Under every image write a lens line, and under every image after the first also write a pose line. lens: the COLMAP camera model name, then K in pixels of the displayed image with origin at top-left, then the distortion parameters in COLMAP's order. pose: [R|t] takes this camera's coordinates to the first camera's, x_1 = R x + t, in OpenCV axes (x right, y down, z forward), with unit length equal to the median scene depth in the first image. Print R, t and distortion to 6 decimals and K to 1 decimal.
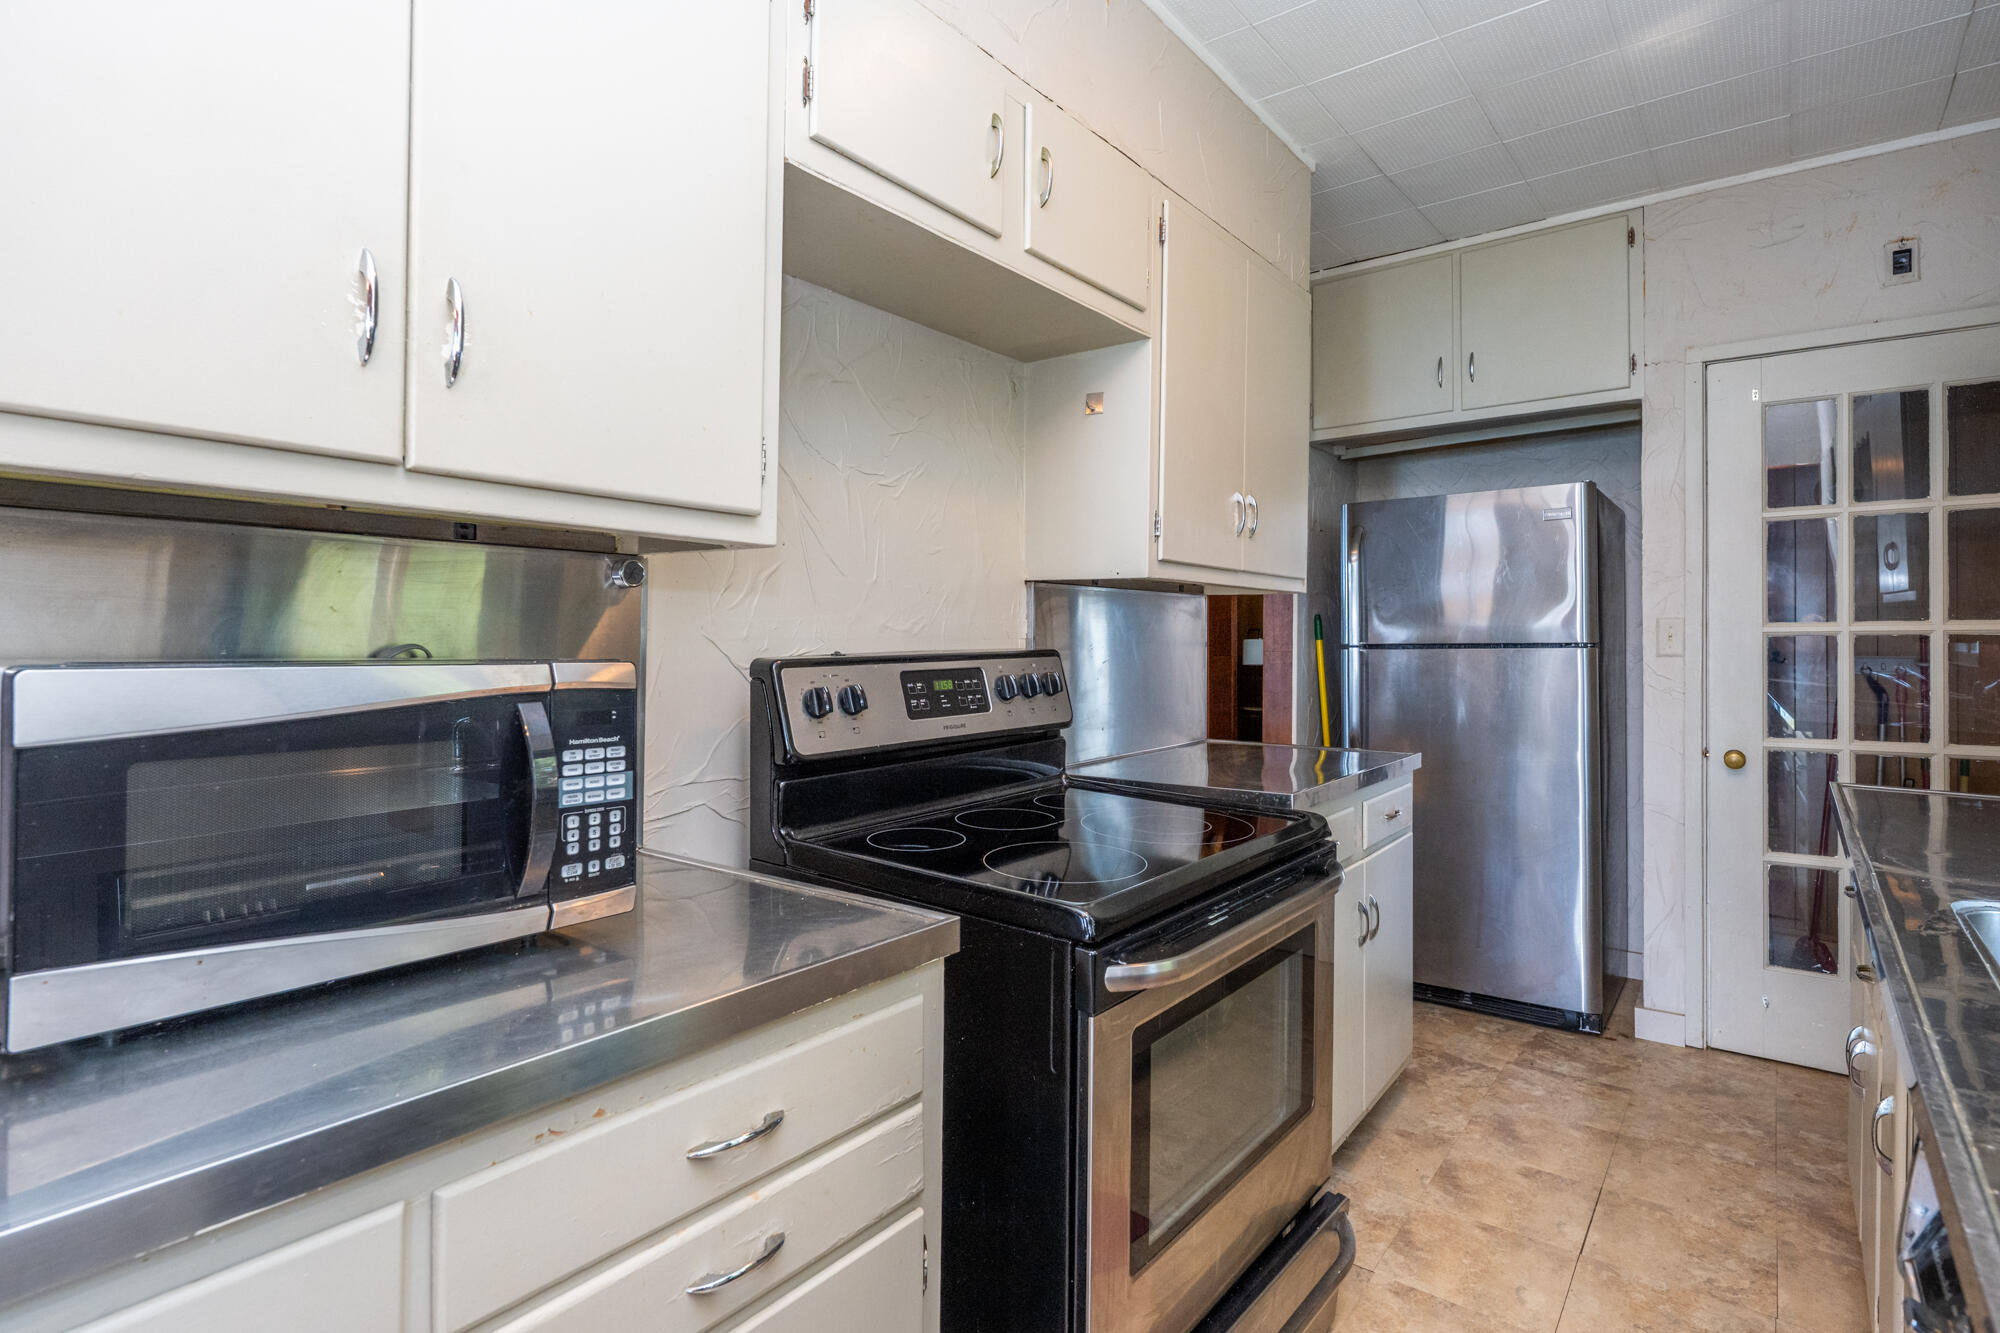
lens RADIAL K [[1003.1, 0, 997.5], [0, 1003.1, 636.0], [0, 0, 1]] dist [-0.004384, -0.000739]
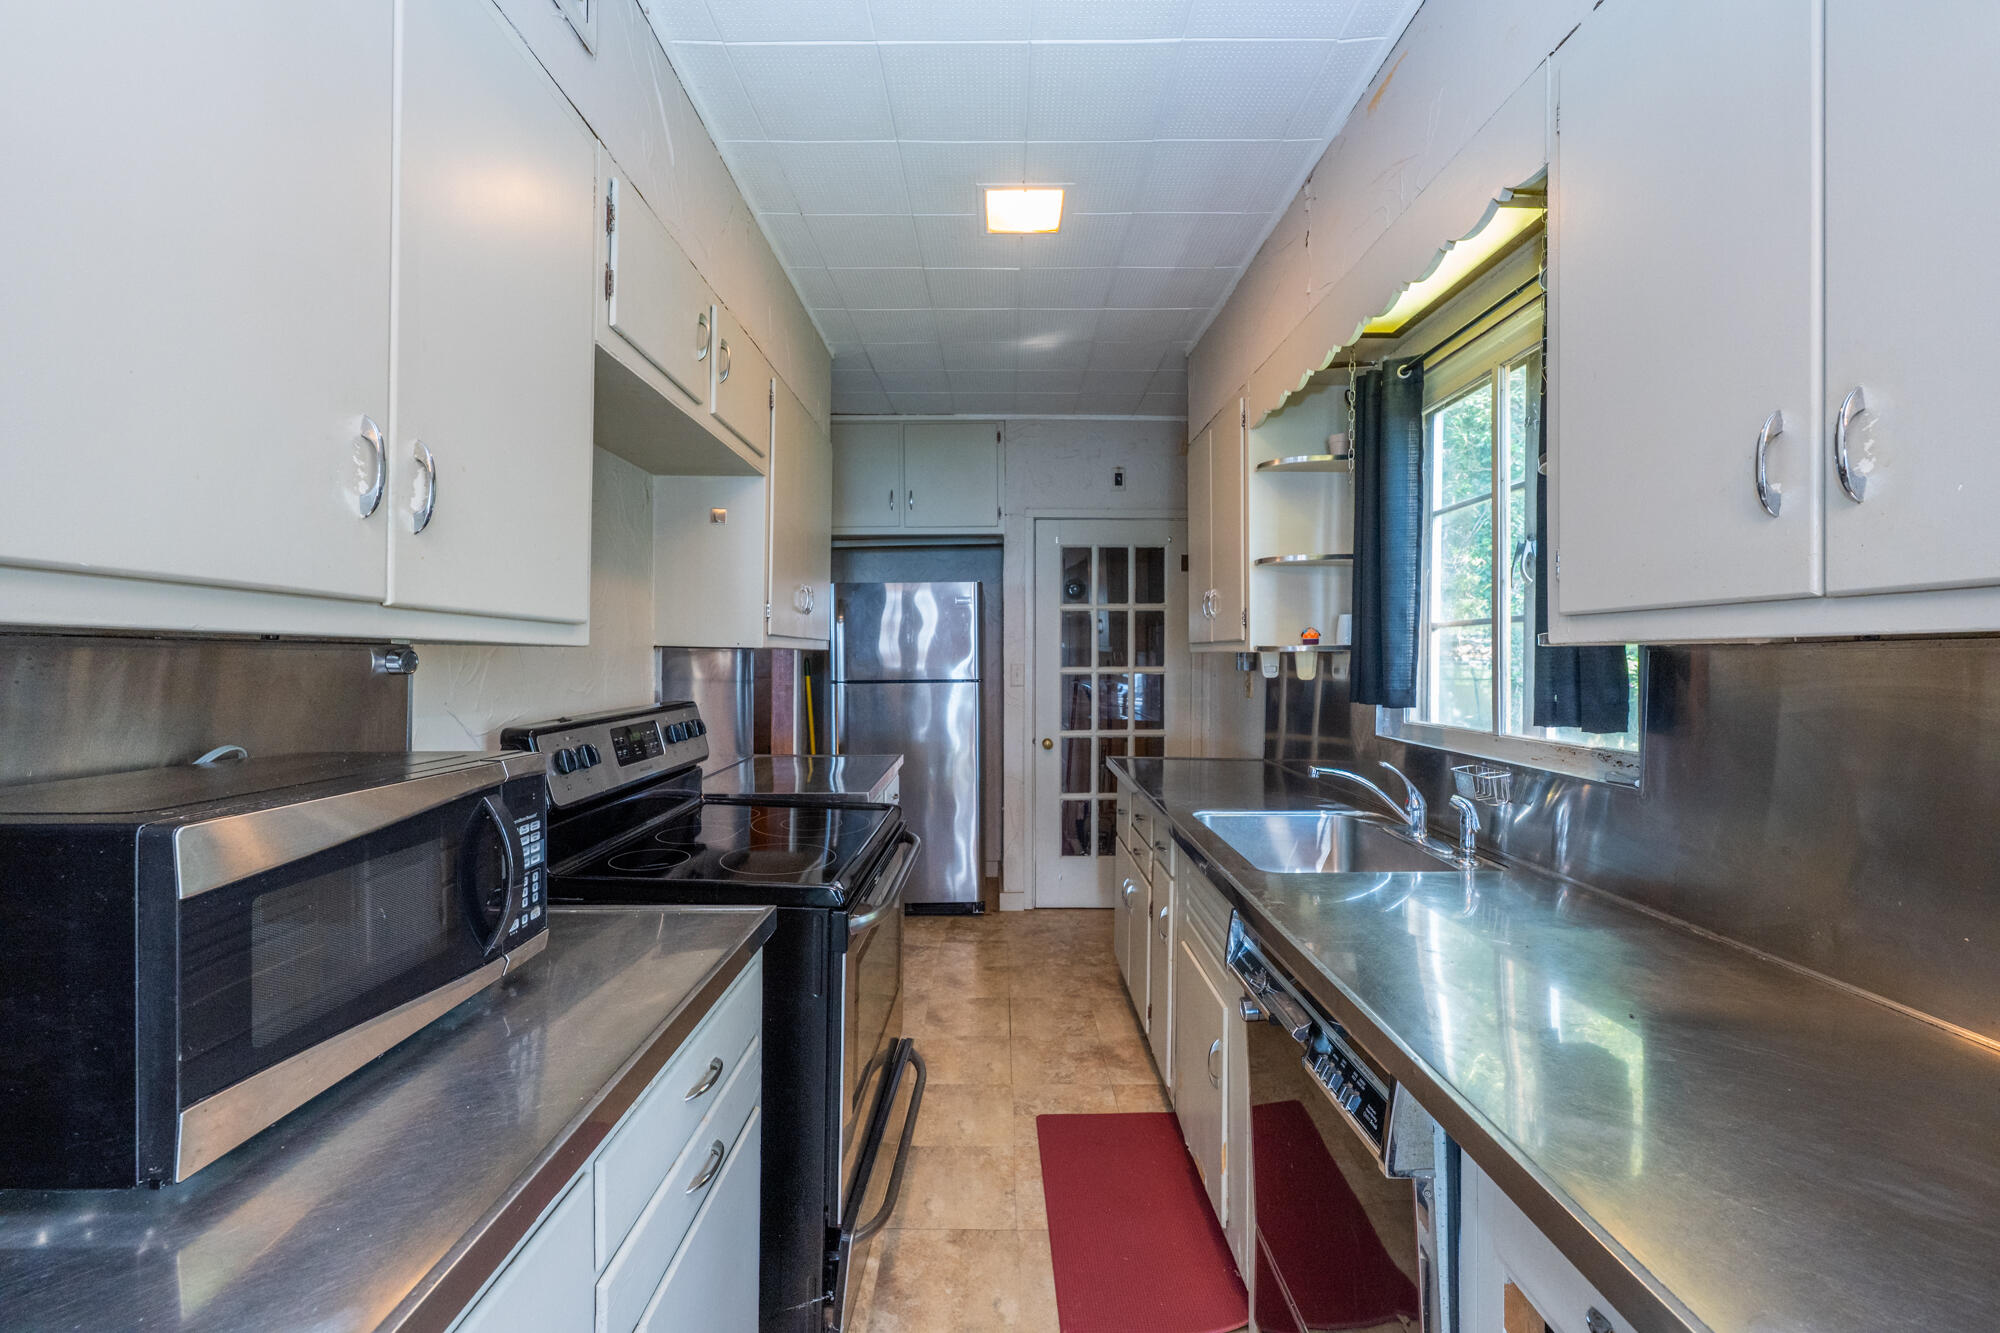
lens RADIAL K [[796.8, 0, 996.9], [0, 796.8, 659.0], [0, 0, 1]] dist [0.000584, 0.000948]
pose [[0.784233, -0.002606, 0.620460, -0.267617], [-0.004768, 0.999936, 0.010226, -0.052222], [-0.620448, -0.010978, 0.784171, -0.069048]]
